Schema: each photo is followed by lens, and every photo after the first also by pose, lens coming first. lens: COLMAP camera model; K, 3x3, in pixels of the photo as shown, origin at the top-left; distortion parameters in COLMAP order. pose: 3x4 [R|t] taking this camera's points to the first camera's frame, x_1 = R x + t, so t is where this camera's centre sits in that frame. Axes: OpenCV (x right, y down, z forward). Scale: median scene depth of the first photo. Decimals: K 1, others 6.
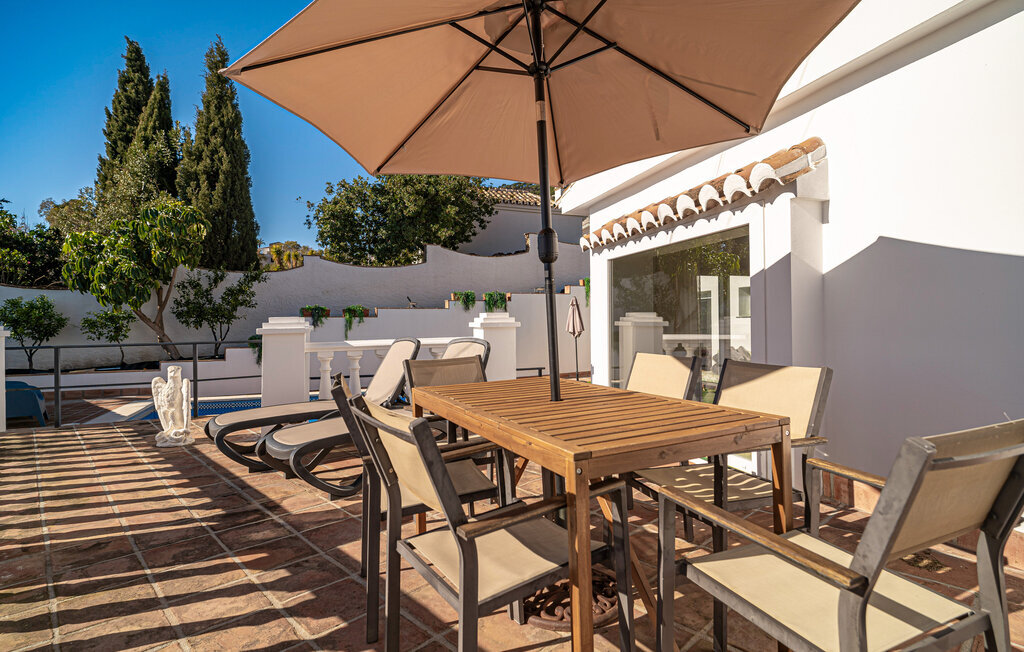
lens RADIAL K [[527.5, 0, 507.9], [0, 527.5, 318.7], [0, 0, 1]] dist [-0.003353, 0.000998]
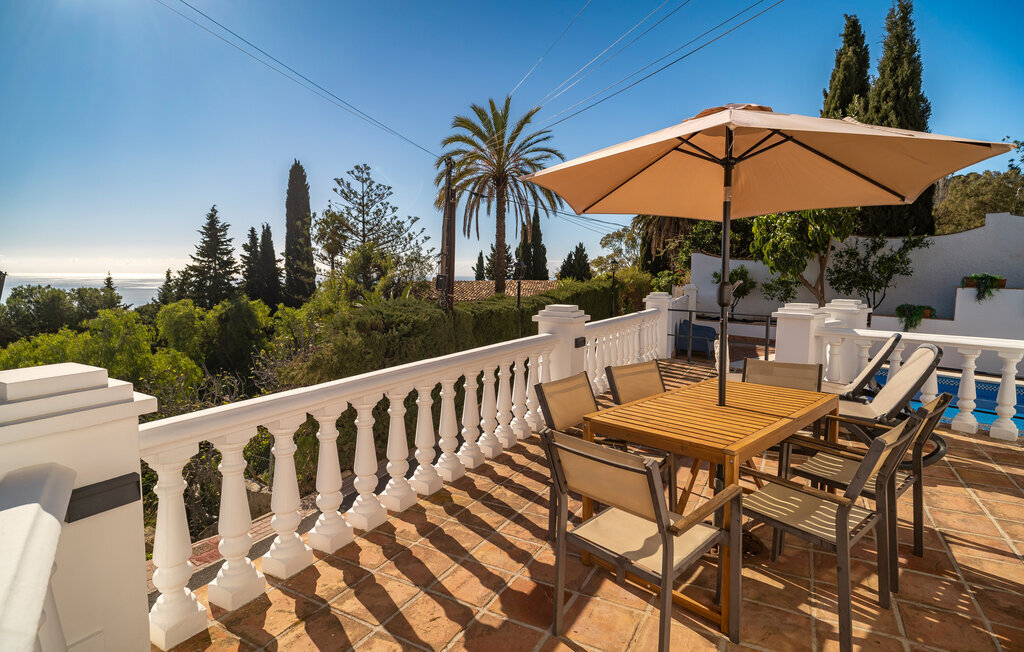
lens RADIAL K [[527.5, 0, 507.9], [0, 527.5, 318.7], [0, 0, 1]] dist [-0.003353, 0.000998]
pose [[0.299974, 0.097072, -0.948996, 0.230639], [-0.002148, 0.994875, 0.101086, -0.040030], [0.953945, -0.028285, 0.298645, 0.009567]]
